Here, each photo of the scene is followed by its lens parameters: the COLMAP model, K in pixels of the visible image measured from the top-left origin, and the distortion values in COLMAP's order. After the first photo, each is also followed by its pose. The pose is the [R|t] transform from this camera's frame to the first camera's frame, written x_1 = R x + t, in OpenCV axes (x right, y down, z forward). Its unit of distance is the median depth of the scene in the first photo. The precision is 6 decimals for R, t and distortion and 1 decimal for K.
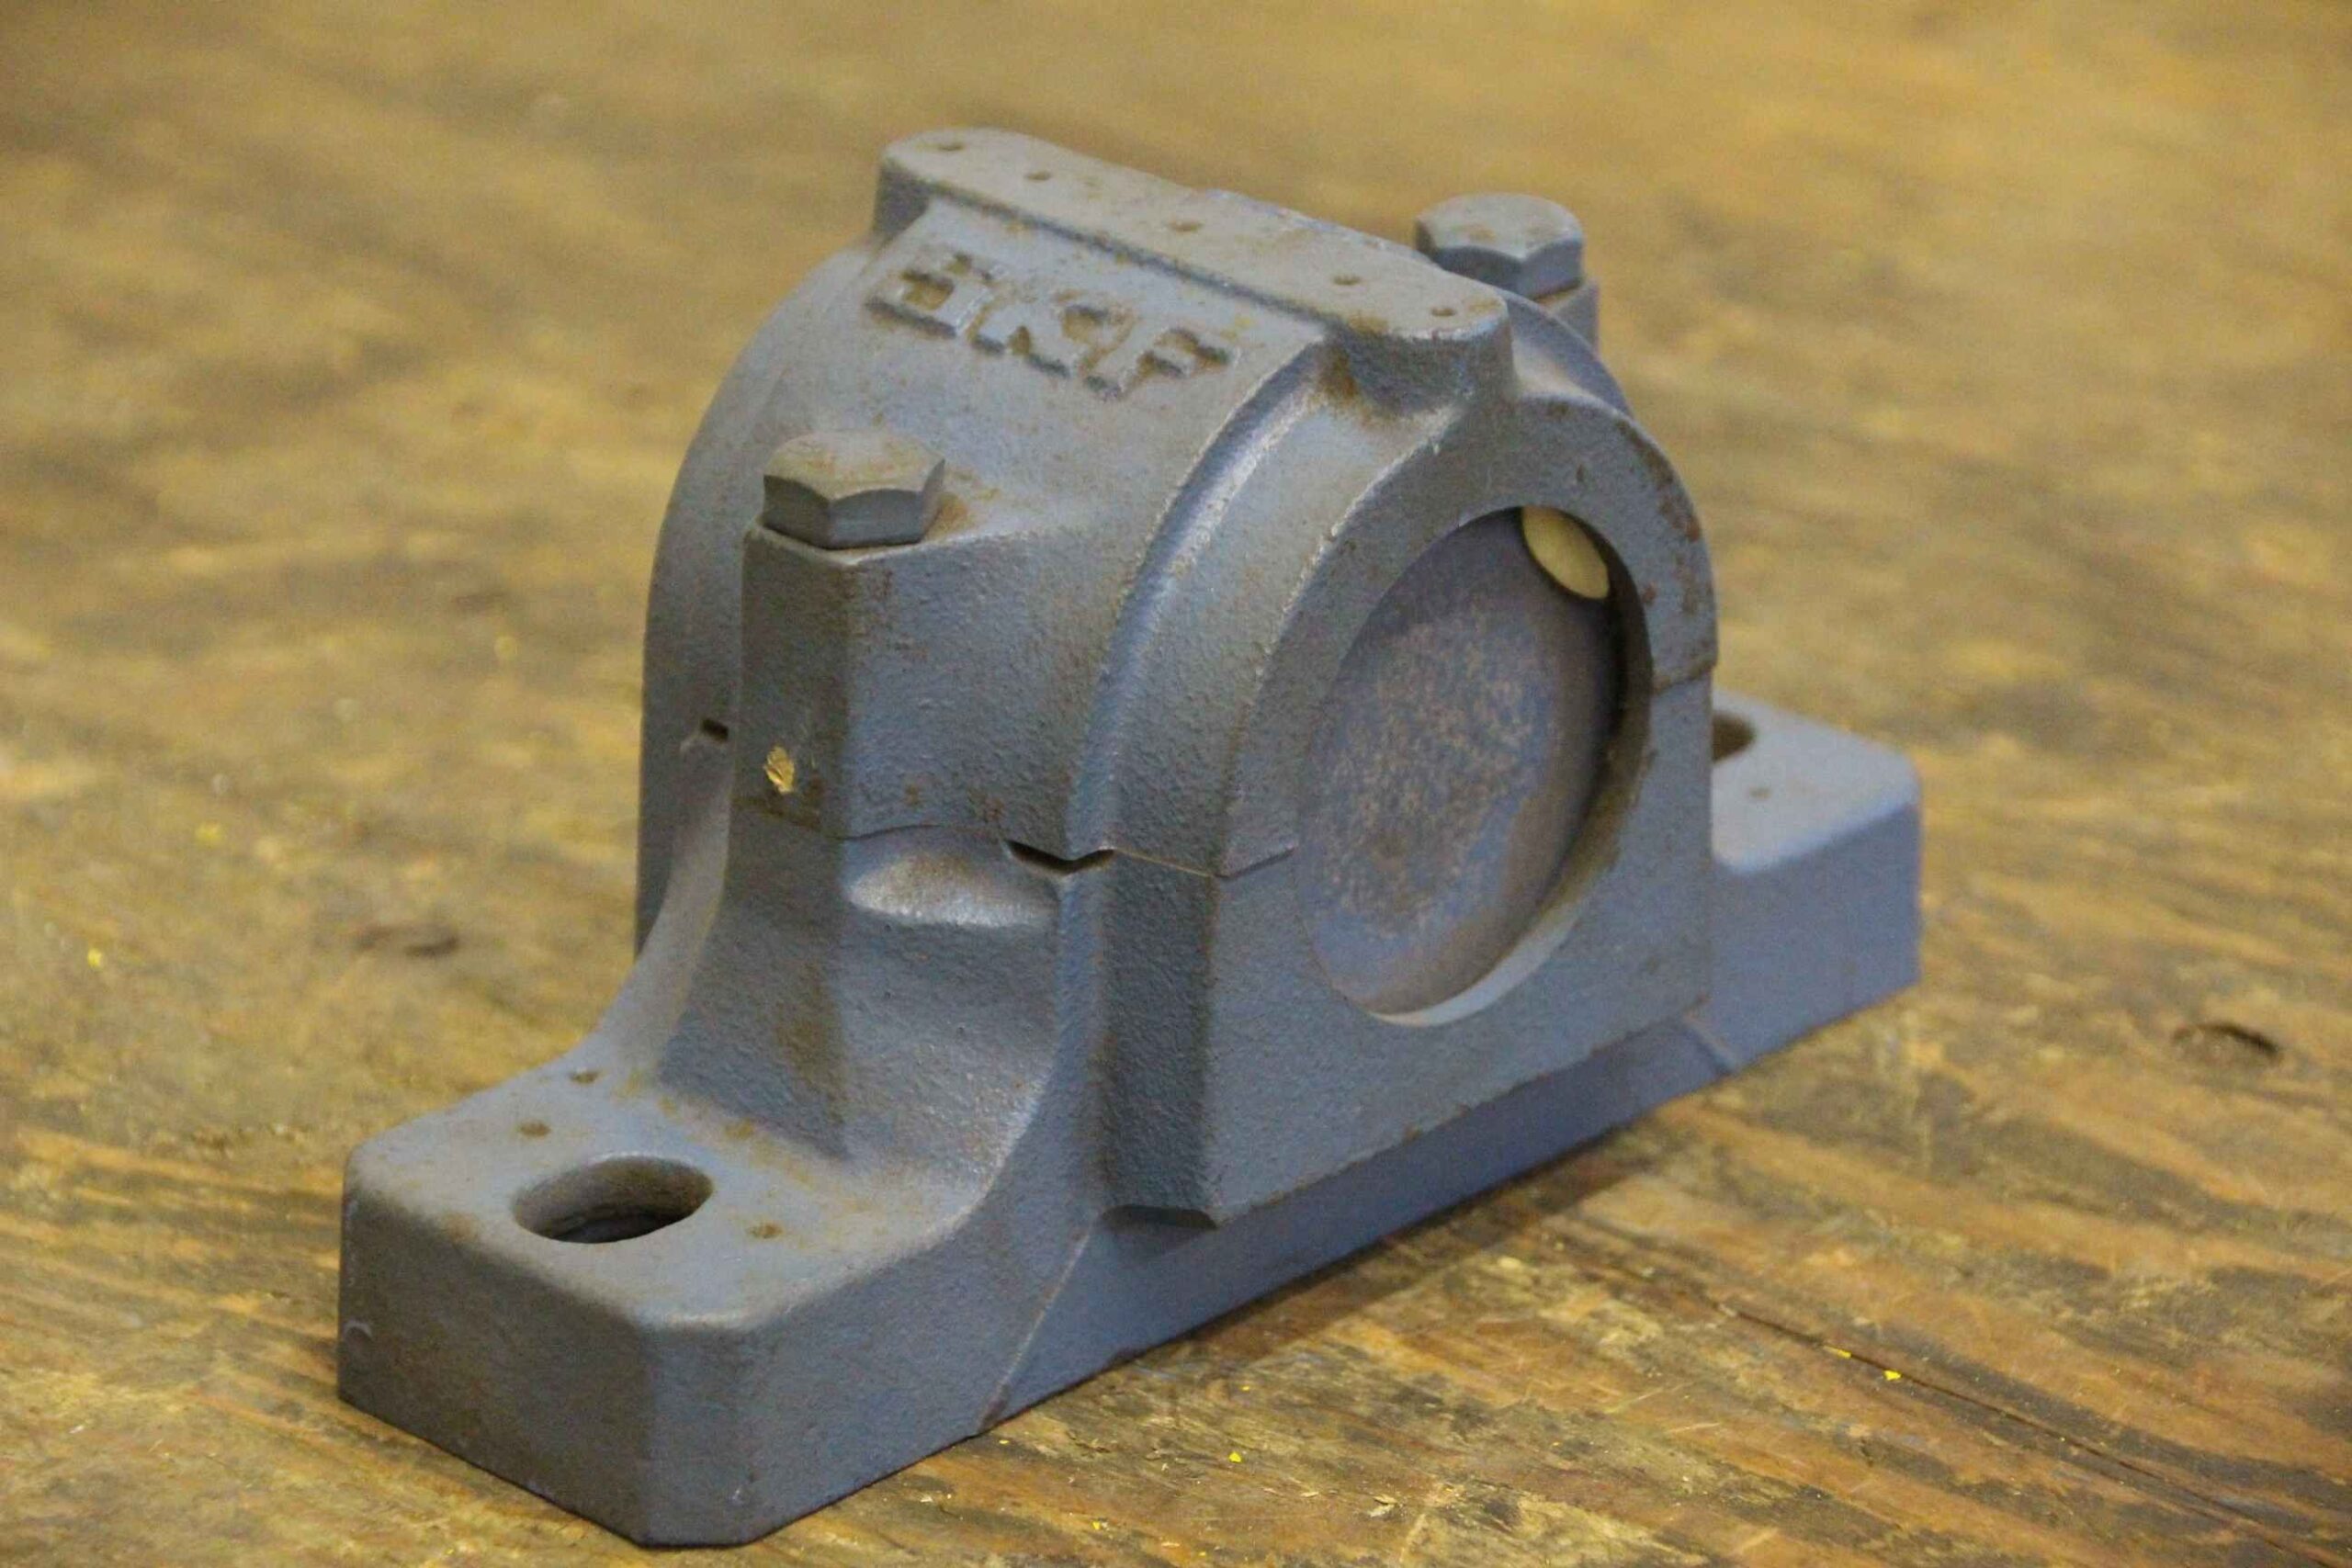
lens RADIAL K [[8814.7, 0, 1176.0], [0, 8814.7, 784.0], [0, 0, 1]] dist [0.868359, -0.956833]
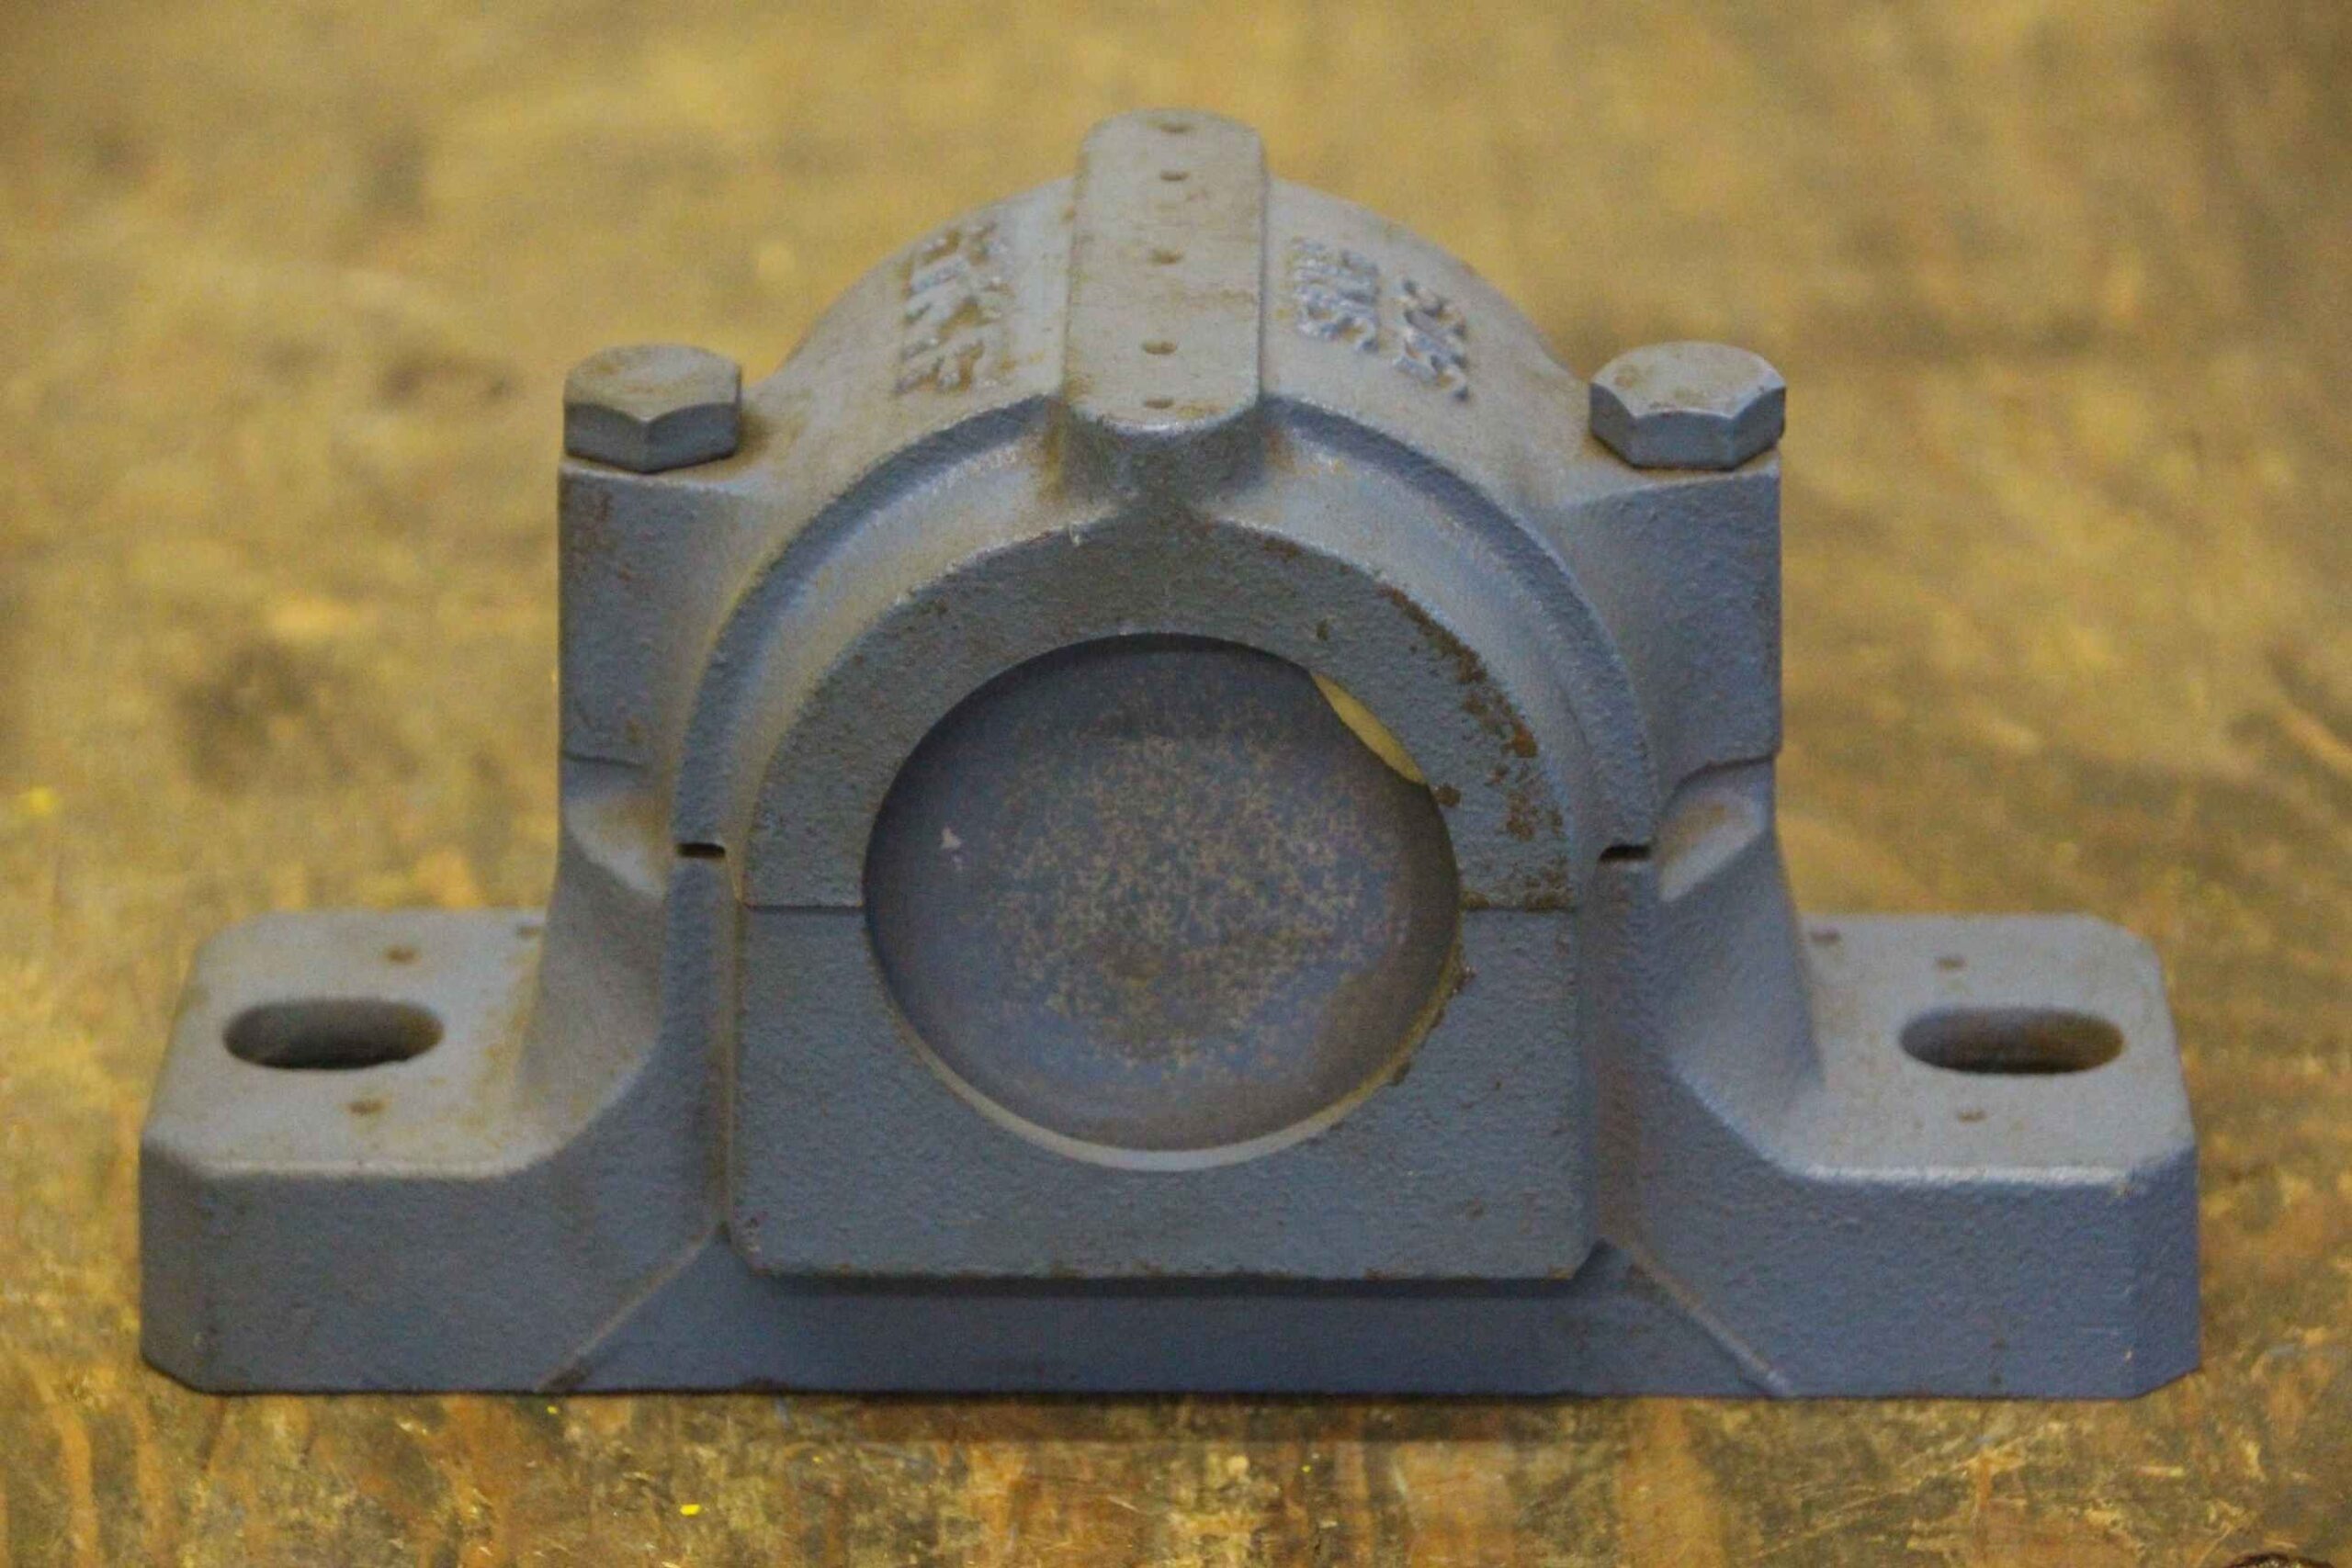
lens RADIAL K [[8814.7, 0, 1176.0], [0, 8814.7, 784.0], [0, 0, 1]] dist [0.868359, -0.956833]
pose [[0.662419, 0.299164, -0.686806, 0.649923], [-0.281118, 0.949069, 0.142267, -0.142225], [0.694387, 0.098833, 0.712782, 0.349521]]
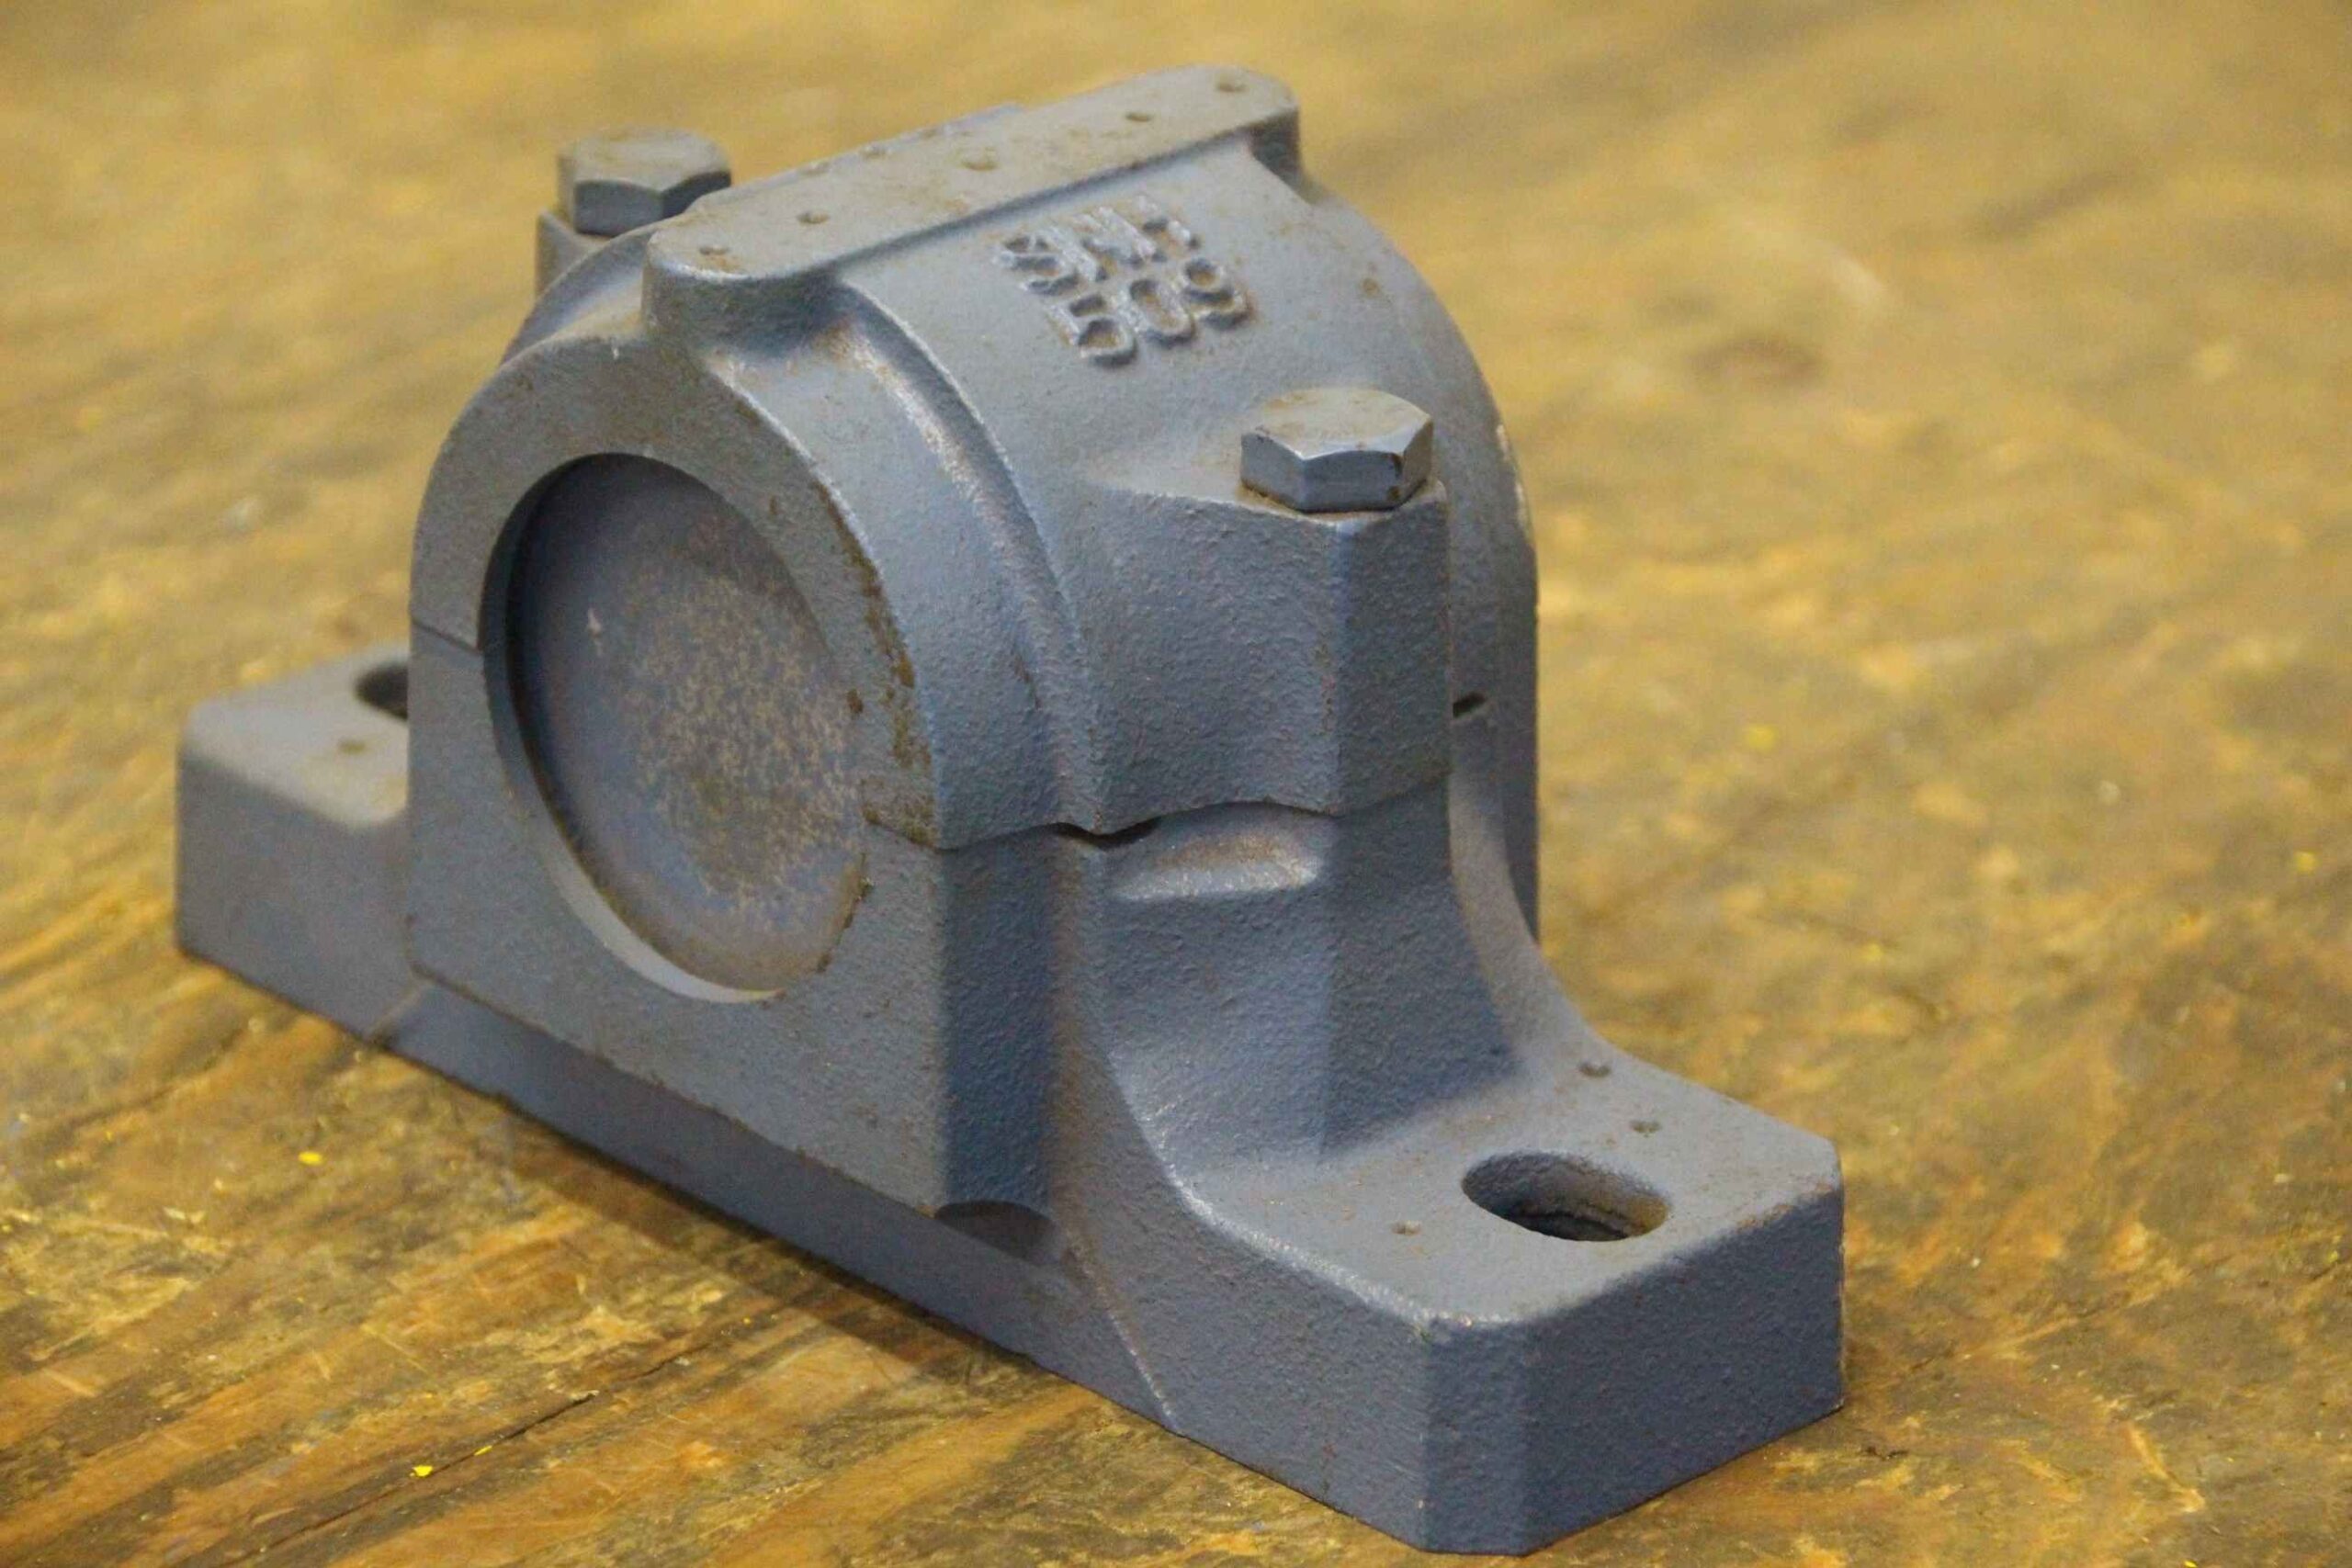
lens RADIAL K [[9182.0, 0, 1176.0], [0, 9182.0, 784.0], [0, 0, 1]] dist [0.918170, -0.608321]
pose [[-0.049622, 0.385376, -0.921425, 0.939511], [-0.412178, 0.832435, 0.370354, -0.383565], [0.909751, 0.398169, 0.117537, 0.927917]]
